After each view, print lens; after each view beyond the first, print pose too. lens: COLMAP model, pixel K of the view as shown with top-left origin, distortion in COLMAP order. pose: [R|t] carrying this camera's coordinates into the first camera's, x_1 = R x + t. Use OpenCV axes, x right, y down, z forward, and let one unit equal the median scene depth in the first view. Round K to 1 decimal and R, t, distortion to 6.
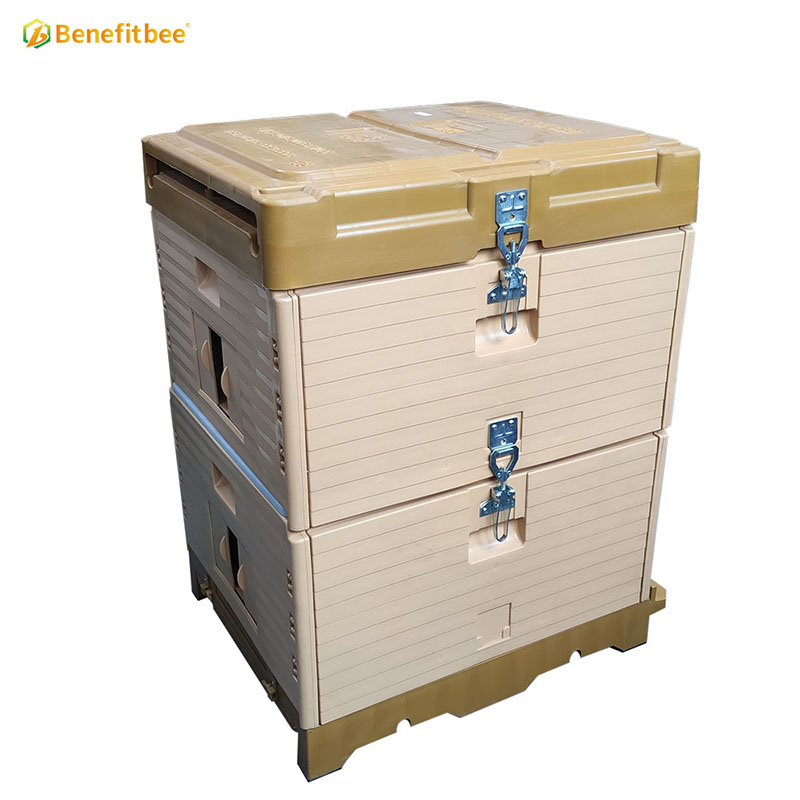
lens RADIAL K [[954.4, 0, 400.0], [0, 954.4, 400.0], [0, 0, 1]] dist [0.024738, 0.018685]
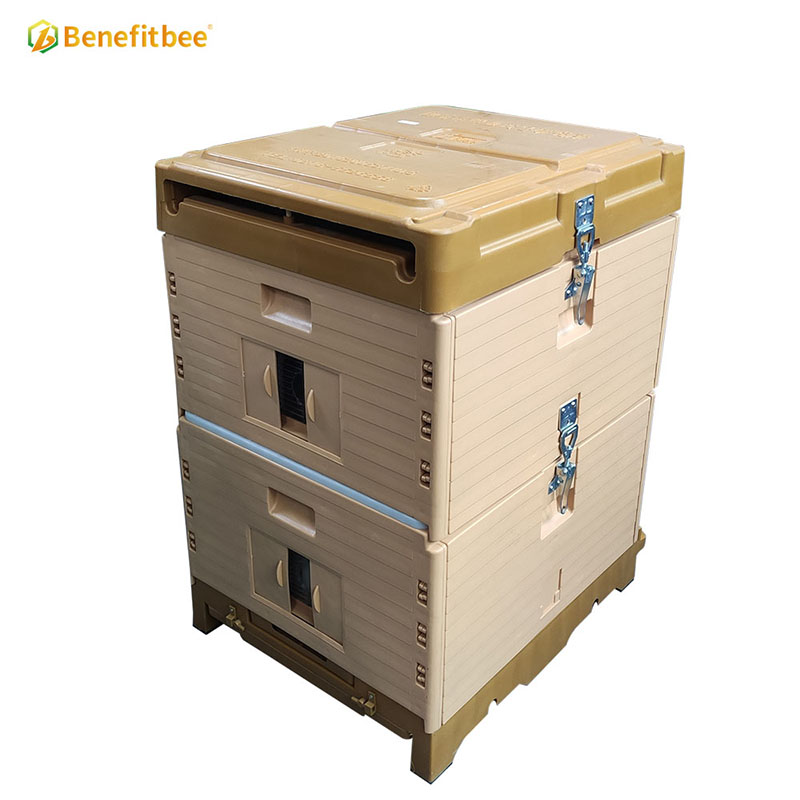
lens RADIAL K [[952.2, 0, 399.3], [0, 952.2, 331.8], [0, 0, 1]] dist [0.015918, 0.031587]
pose [[0.935896, -0.121352, 0.330715, -0.429807], [0.131025, 0.991354, -0.007023, -0.078495], [-0.327003, 0.049905, 0.943705, 0.034520]]
